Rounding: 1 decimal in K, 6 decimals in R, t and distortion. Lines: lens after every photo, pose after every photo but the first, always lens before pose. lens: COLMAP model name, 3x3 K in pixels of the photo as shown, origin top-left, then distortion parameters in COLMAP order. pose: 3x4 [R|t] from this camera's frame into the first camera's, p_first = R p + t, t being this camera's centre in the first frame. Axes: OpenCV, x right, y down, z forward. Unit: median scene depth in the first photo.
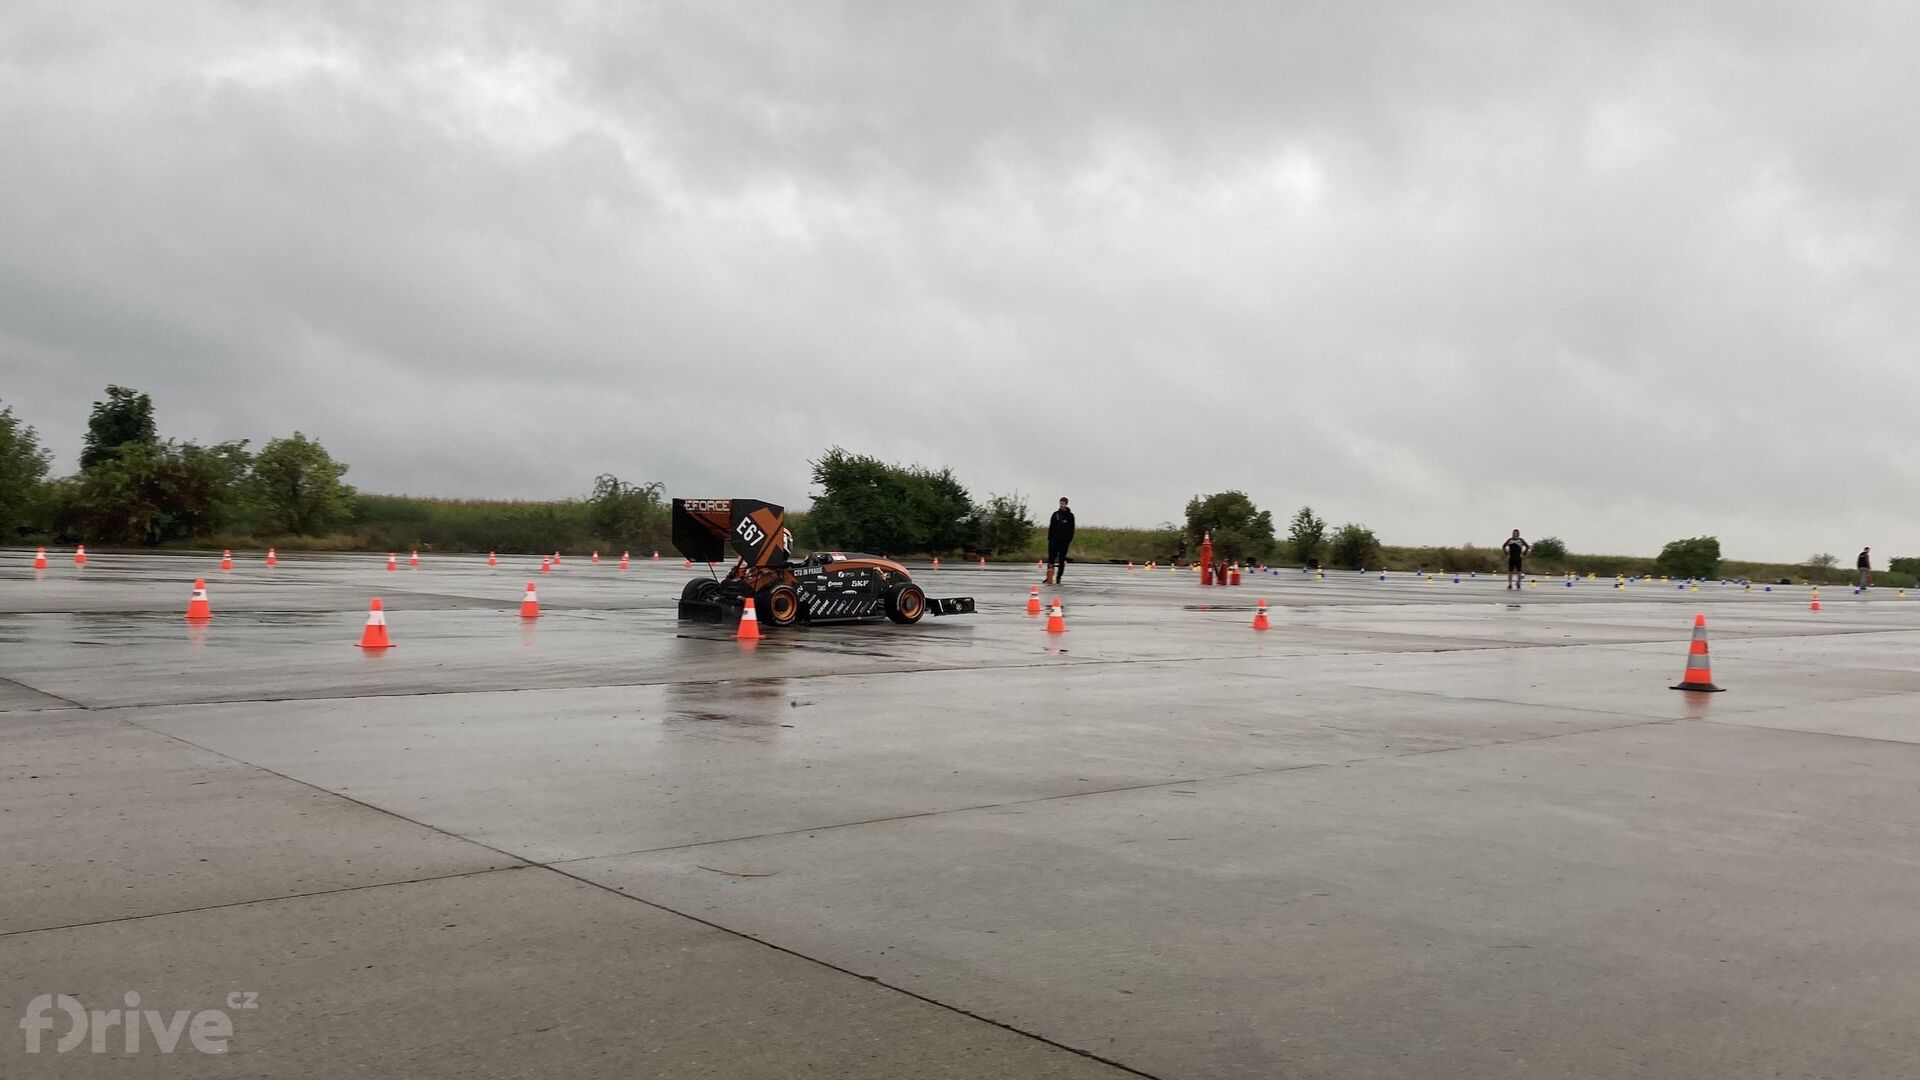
lens RADIAL K [[1552.9, 0, 963.4], [0, 1552.9, 531.5], [0, 0, 1]] dist [0.052346, -0.067975]
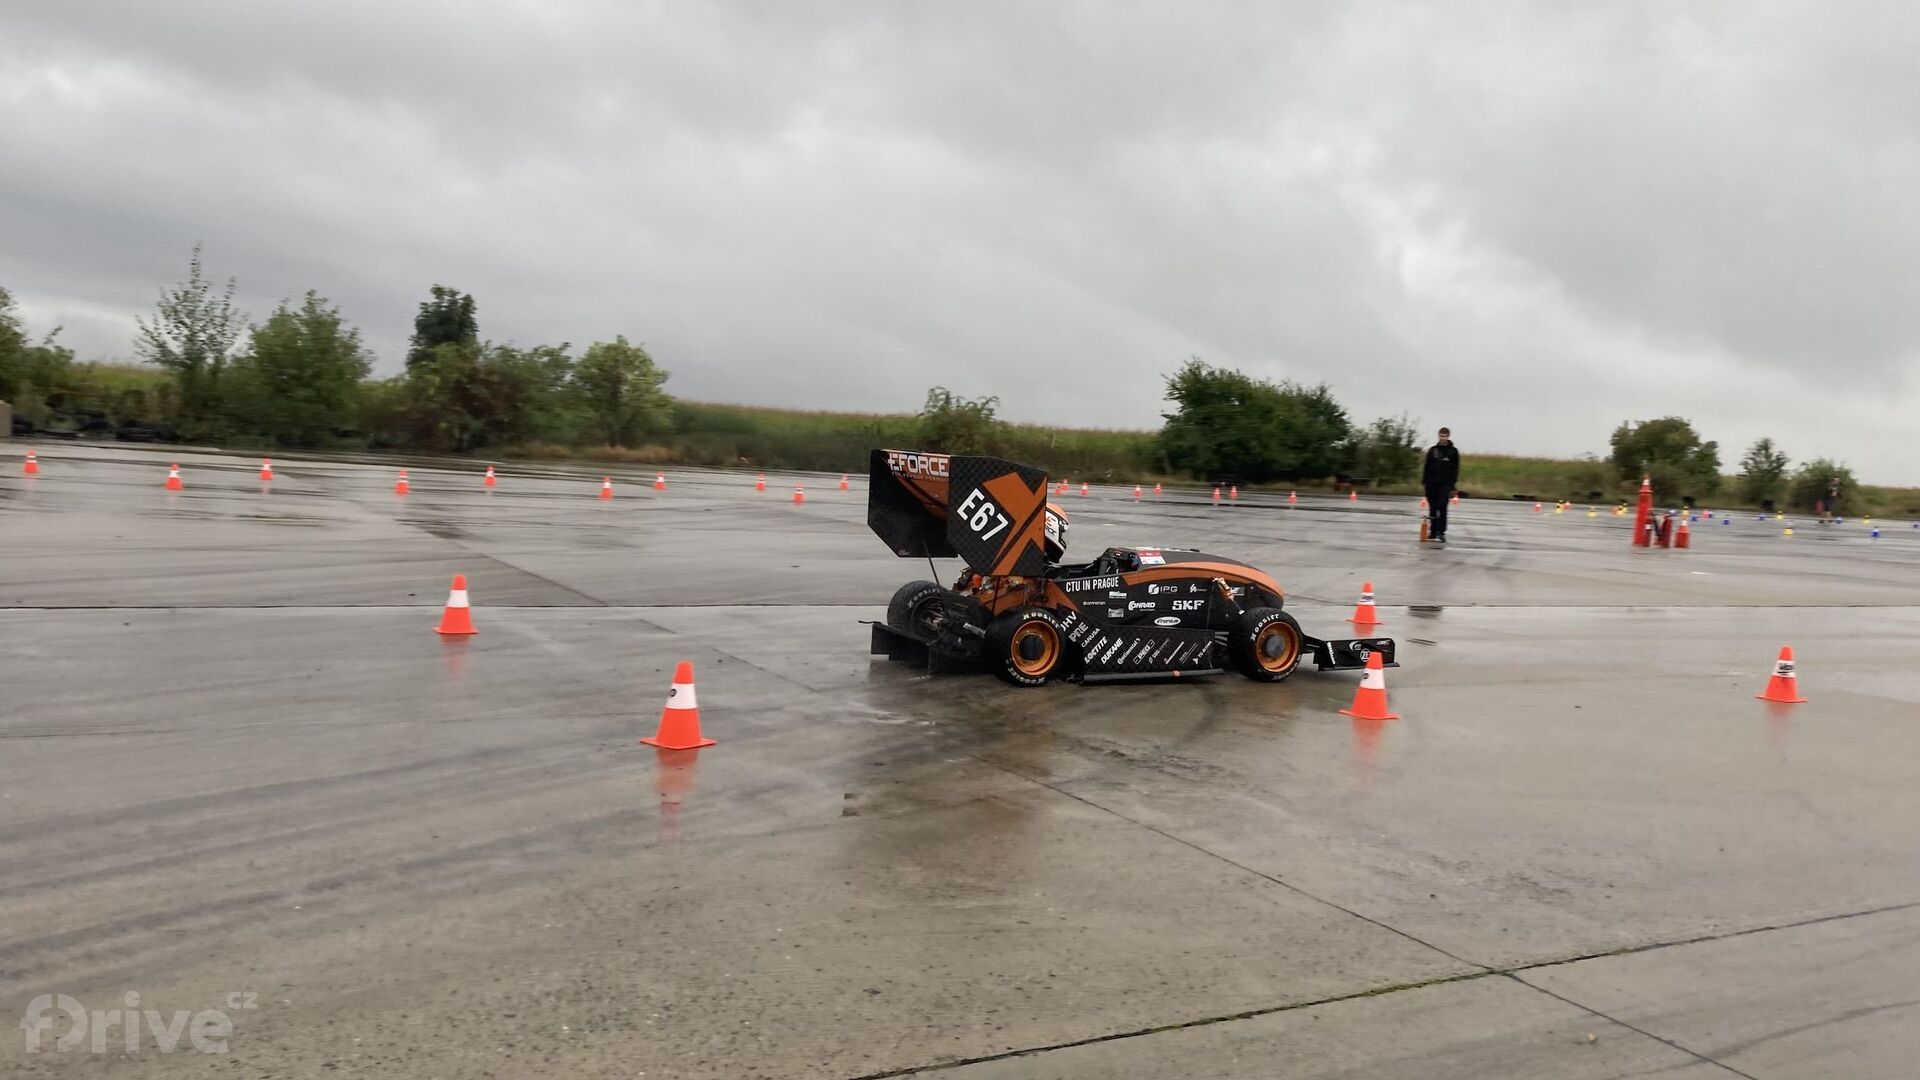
lens RADIAL K [[1552.9, 0, 948.9], [0, 1552.9, 544.7], [0, 0, 1]] dist [0.052346, -0.067975]
pose [[0.971039, 0.040070, -0.235537, -0.004872], [-0.025114, 0.997493, 0.066158, -0.004462], [0.237597, -0.058327, 0.969611, 0.113684]]
